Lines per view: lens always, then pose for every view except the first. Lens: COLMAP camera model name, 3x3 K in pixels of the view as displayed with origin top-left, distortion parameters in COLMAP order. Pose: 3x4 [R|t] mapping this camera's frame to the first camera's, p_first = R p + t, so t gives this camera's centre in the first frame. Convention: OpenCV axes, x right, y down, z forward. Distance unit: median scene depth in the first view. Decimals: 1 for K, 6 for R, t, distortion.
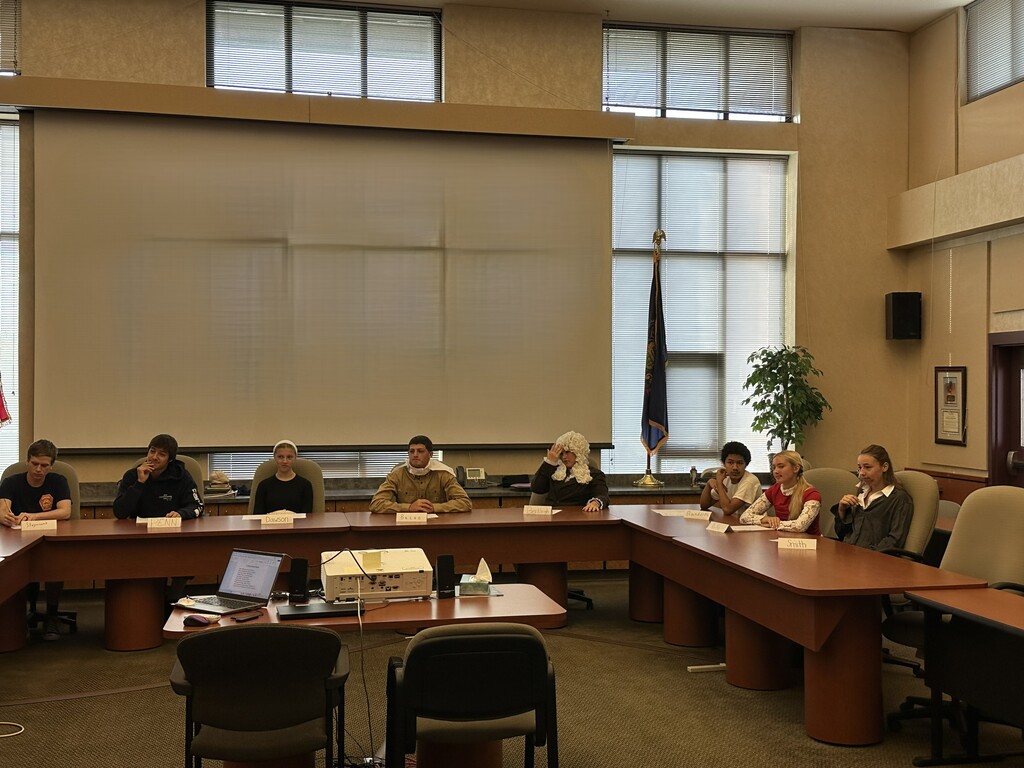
lens RADIAL K [[1089.3, 0, 512.0], [0, 1089.3, 384.0], [0, 0, 1]] dist [0.168293, -0.349719]
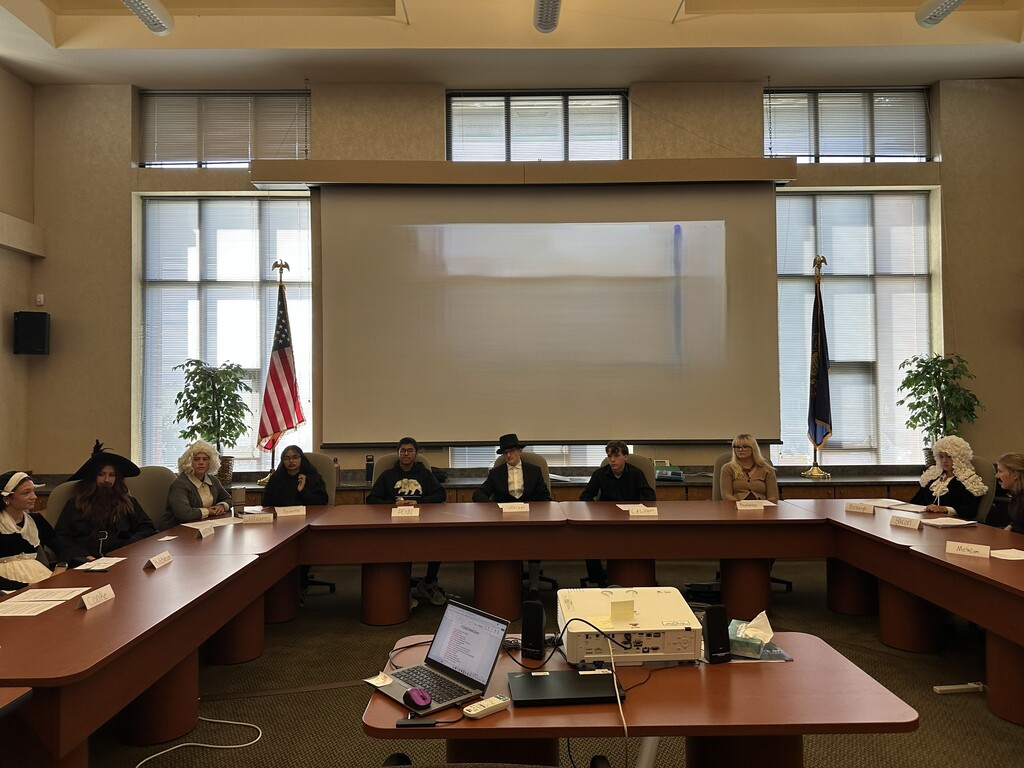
lens RADIAL K [[714.7, 0, 512.0], [0, 714.7, 384.0], [0, 0, 1]] dist [0.001016, 0.000166]
pose [[0.981304, -0.013919, -0.191959, -0.042502], [0.011783, 0.999855, -0.012265, 0.000959], [0.192102, 0.009774, 0.981326, 0.192835]]
